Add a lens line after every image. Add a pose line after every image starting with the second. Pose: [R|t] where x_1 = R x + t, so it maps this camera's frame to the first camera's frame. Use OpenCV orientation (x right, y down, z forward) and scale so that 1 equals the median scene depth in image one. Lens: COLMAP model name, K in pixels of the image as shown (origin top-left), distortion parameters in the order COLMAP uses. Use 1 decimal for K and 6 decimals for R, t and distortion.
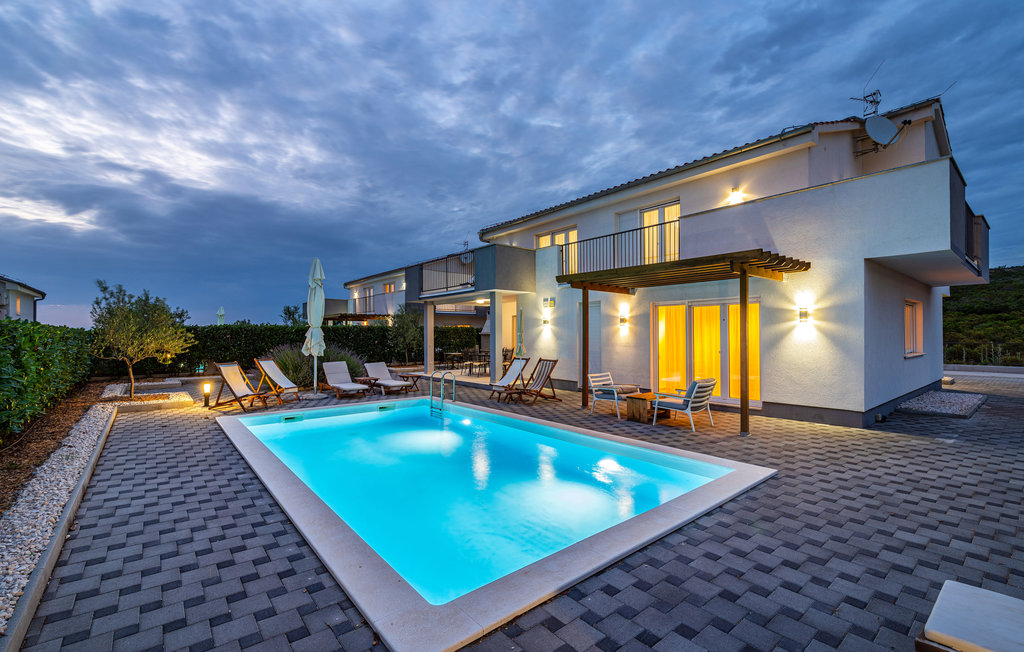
lens RADIAL K [[436.7, 0, 512.0], [0, 436.7, 326.0], [0, 0, 1]] dist [0.013487, 0.000080]
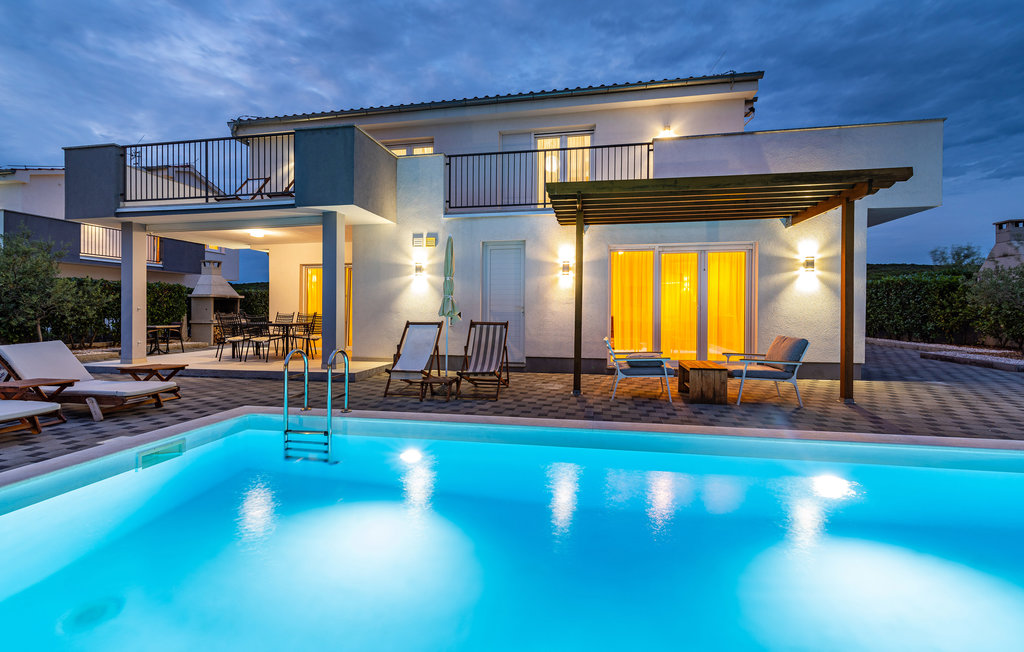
lens RADIAL K [[433.5, 0, 511.3], [0, 433.5, 311.5], [0, 0, 1]] dist [0.011396, 0.000038]
pose [[0.769361, 0.002456, 0.638810, -0.258344], [-0.018252, 0.999669, 0.018139, 0.044308], [-0.638554, -0.025615, 0.769151, 0.450852]]
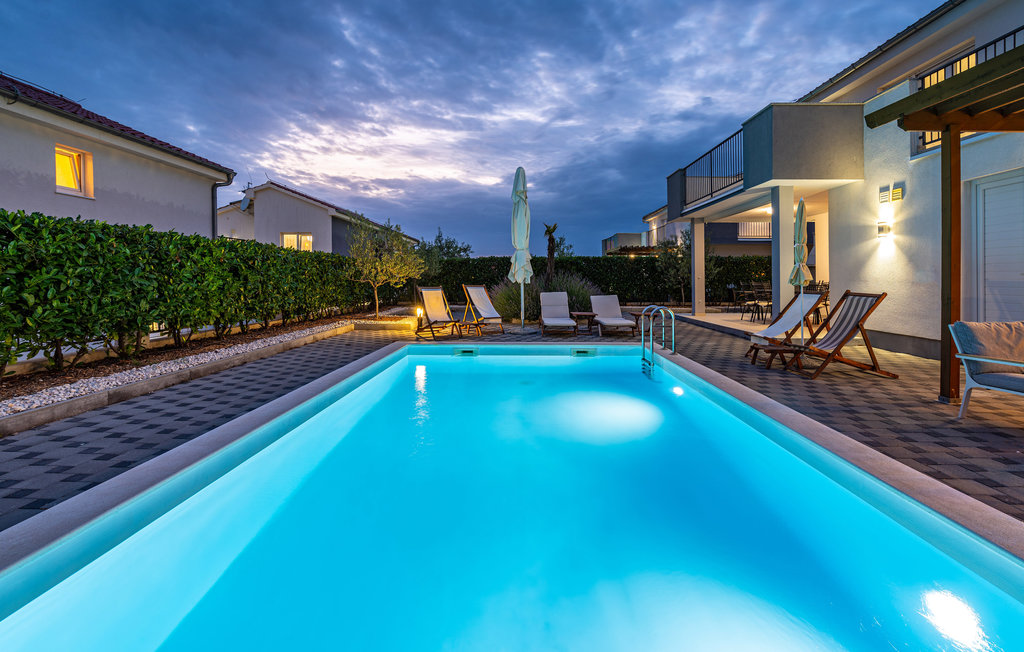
lens RADIAL K [[464.9, 0, 506.4], [0, 464.9, 272.5], [0, 0, 1]] dist [0.014087, -0.000020]
pose [[0.759981, -0.004288, -0.649931, 0.110337], [0.010801, 0.999923, 0.006032, 0.039566], [0.649856, -0.011604, 0.759969, 0.276347]]
